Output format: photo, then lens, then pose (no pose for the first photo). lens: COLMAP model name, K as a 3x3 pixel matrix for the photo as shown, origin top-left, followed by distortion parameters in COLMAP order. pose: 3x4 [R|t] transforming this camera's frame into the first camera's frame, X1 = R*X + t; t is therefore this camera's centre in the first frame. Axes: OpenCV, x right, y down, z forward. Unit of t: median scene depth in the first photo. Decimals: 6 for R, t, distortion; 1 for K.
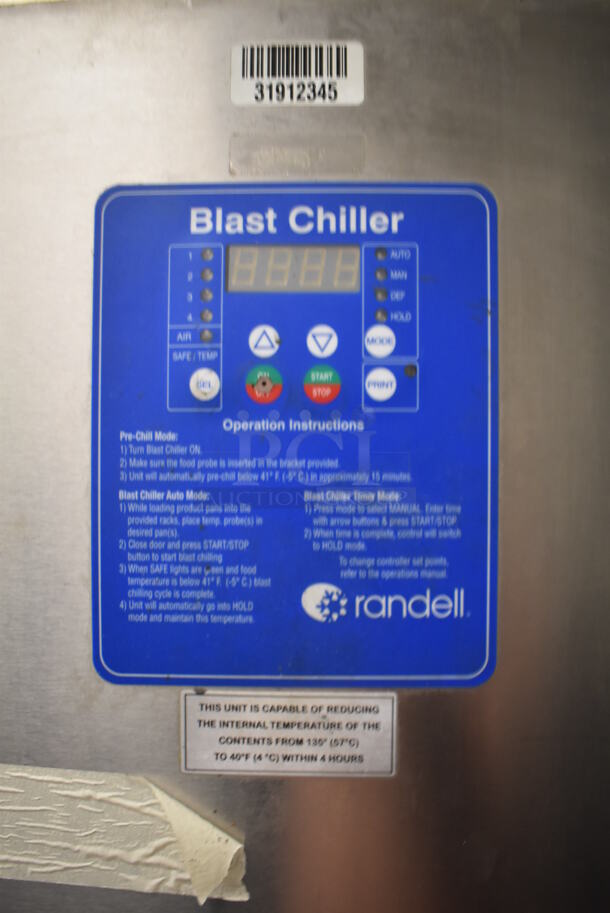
lens RADIAL K [[715.5, 0, 307.2], [0, 715.5, 455.1], [0, 0, 1]] dist [-0.107777, 0.024569]
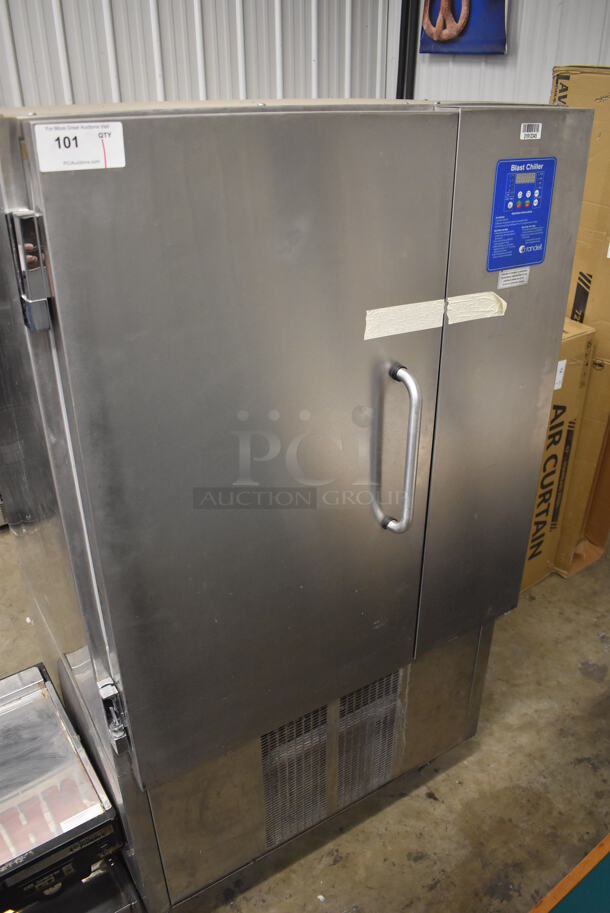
lens RADIAL K [[715.5, 0, 310.5], [0, 715.5, 459.4], [0, 0, 1]] dist [-0.107777, 0.024569]
pose [[0.830266, -0.268896, 0.488214, -3.891269], [0.008194, 0.881723, 0.471697, -0.799302], [-0.557307, -0.387634, 0.734268, -2.260941]]
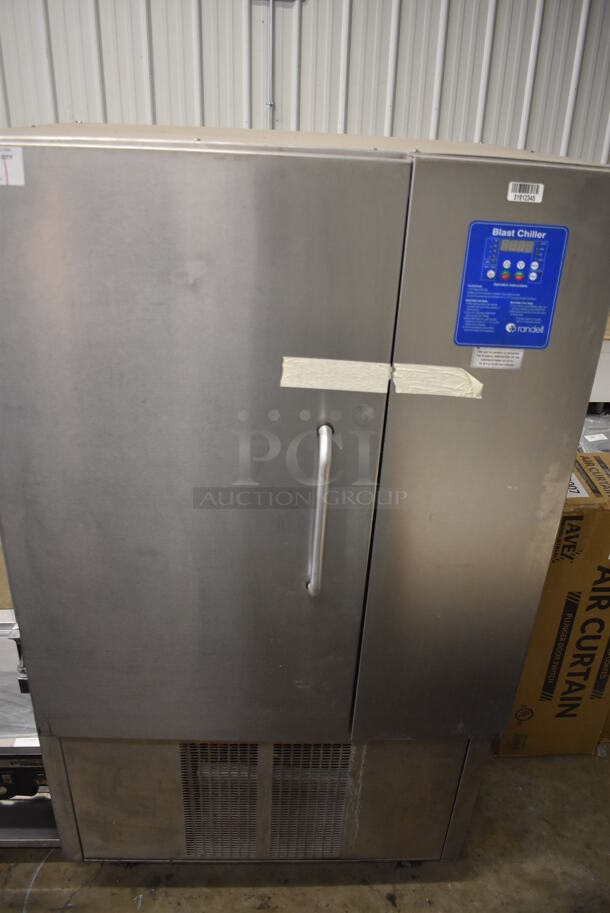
lens RADIAL K [[715.5, 0, 308.5], [0, 715.5, 458.0], [0, 0, 1]] dist [-0.107777, 0.024569]
pose [[0.996838, 0.012126, 0.078528, -1.462101], [-0.045879, 0.894738, 0.444228, -0.887316], [-0.064875, -0.446426, 0.892466, -2.927040]]
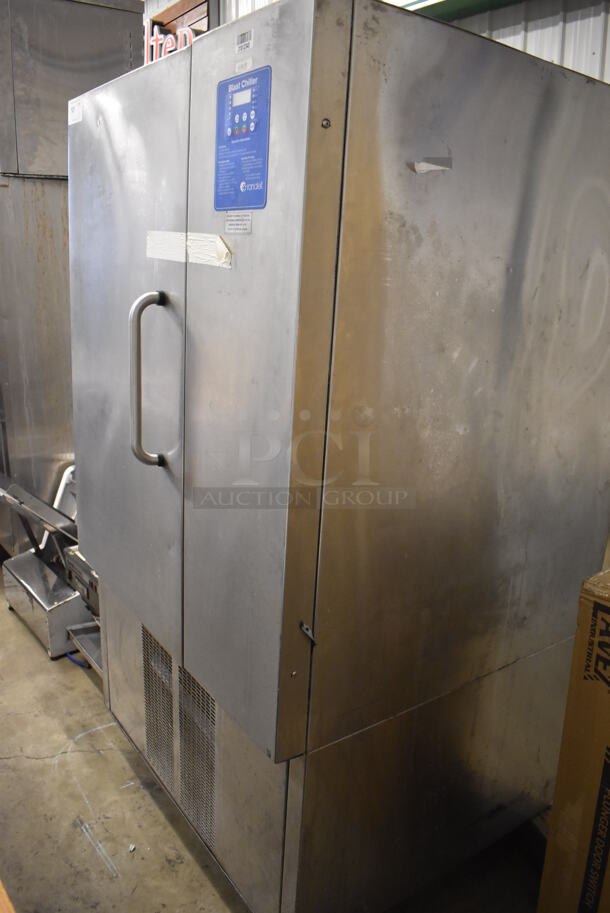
lens RADIAL K [[715.5, 0, 308.3], [0, 715.5, 459.8], [0, 0, 1]] dist [-0.107777, 0.024569]
pose [[0.594563, 0.247767, -0.764922, 3.548426], [-0.051629, 0.961139, 0.271193, 0.579322], [0.802390, -0.121749, 0.584250, -1.143078]]
